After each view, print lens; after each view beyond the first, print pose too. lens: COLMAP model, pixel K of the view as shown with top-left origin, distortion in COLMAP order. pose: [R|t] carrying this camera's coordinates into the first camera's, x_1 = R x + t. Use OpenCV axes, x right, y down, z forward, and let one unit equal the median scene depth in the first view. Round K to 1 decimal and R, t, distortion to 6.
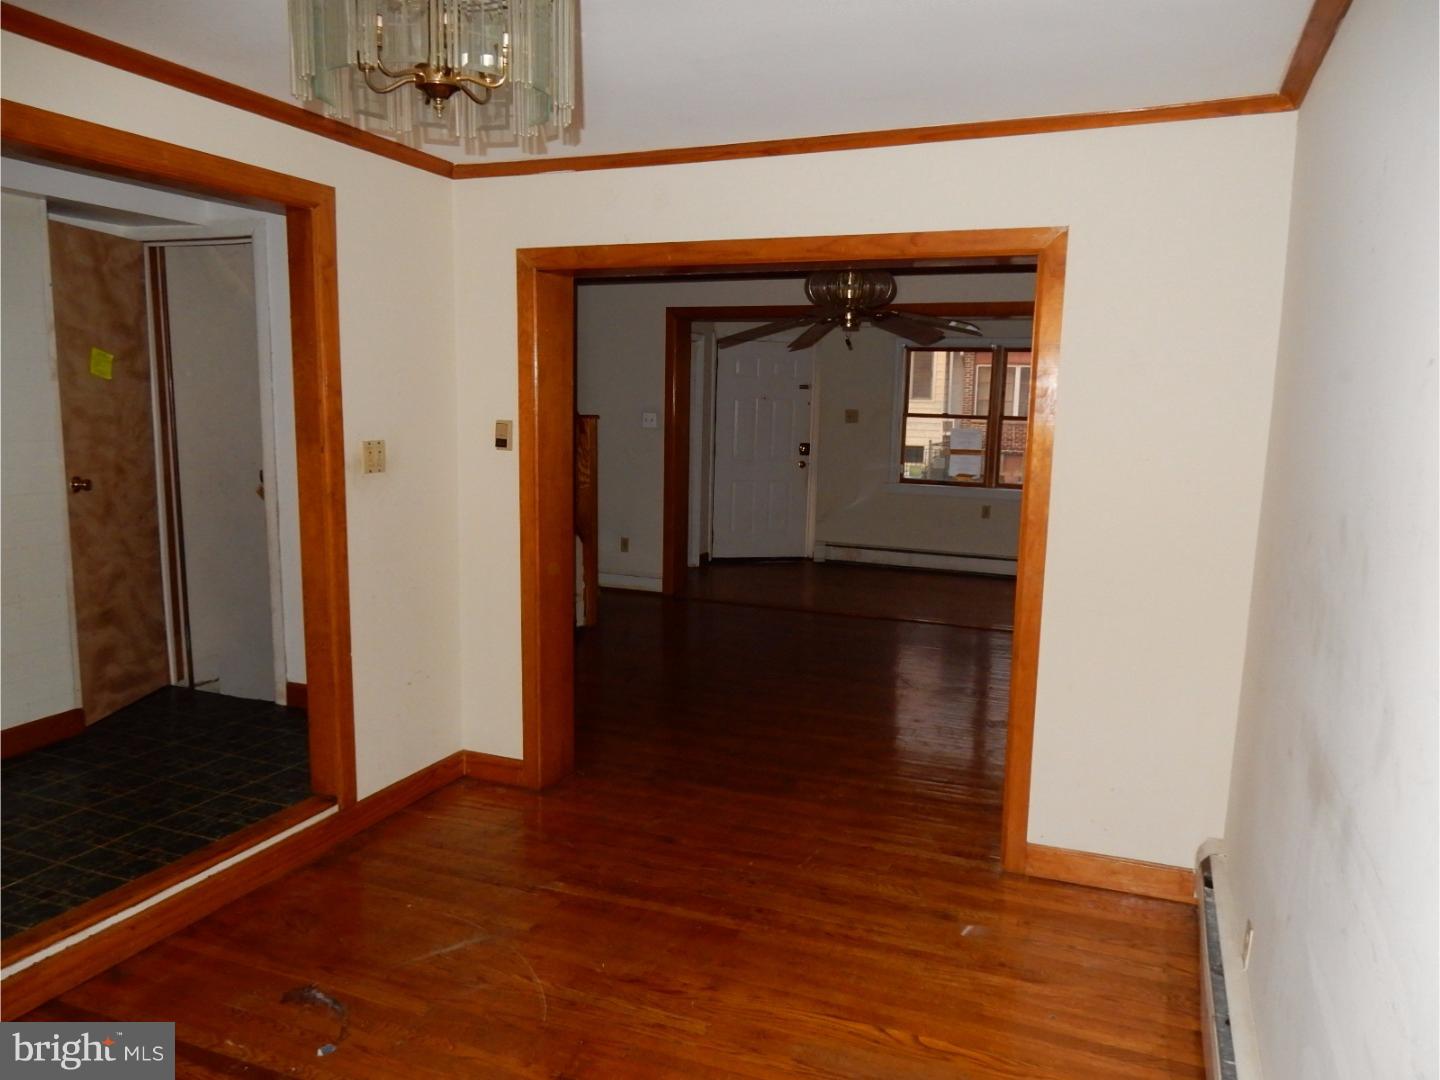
lens RADIAL K [[1050.9, 0, 717.0], [0, 1050.9, 546.1], [0, 0, 1]] dist [-0.010260, 0.004612]
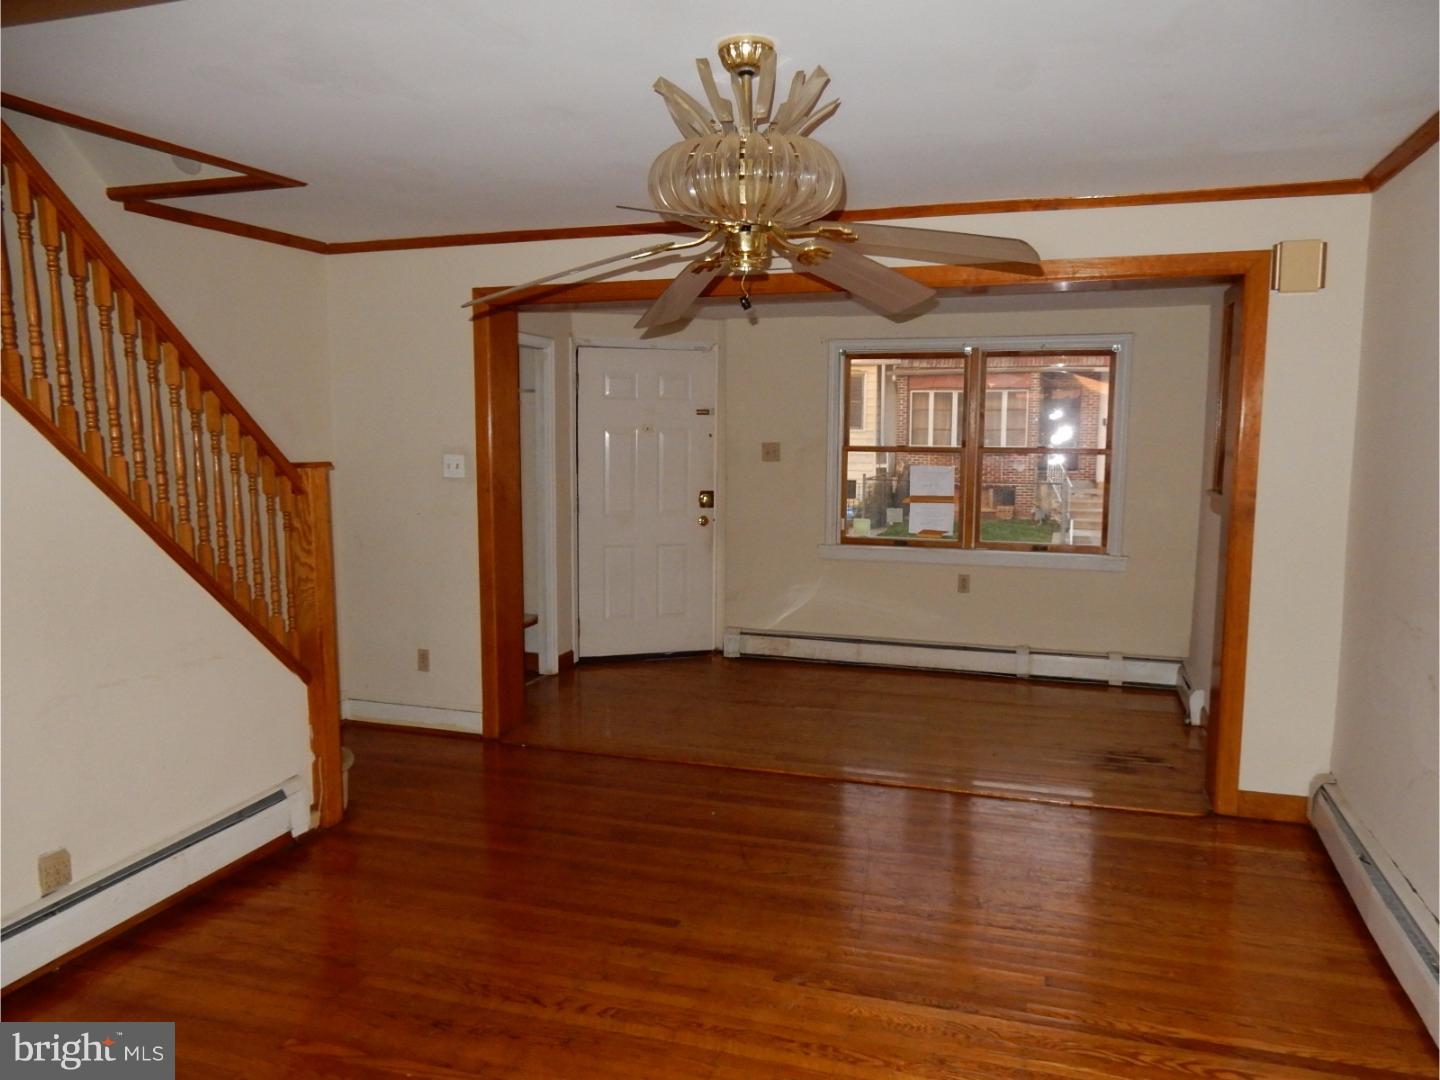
lens RADIAL K [[1050.9, 0, 719.5], [0, 1050.9, 544.8], [0, 0, 1]] dist [-0.010260, 0.004612]
pose [[0.997256, -0.026854, 0.068988, 0.043112], [0.029132, 0.999056, -0.032230, -0.039520], [-0.068057, 0.034151, 0.997097, 0.297773]]
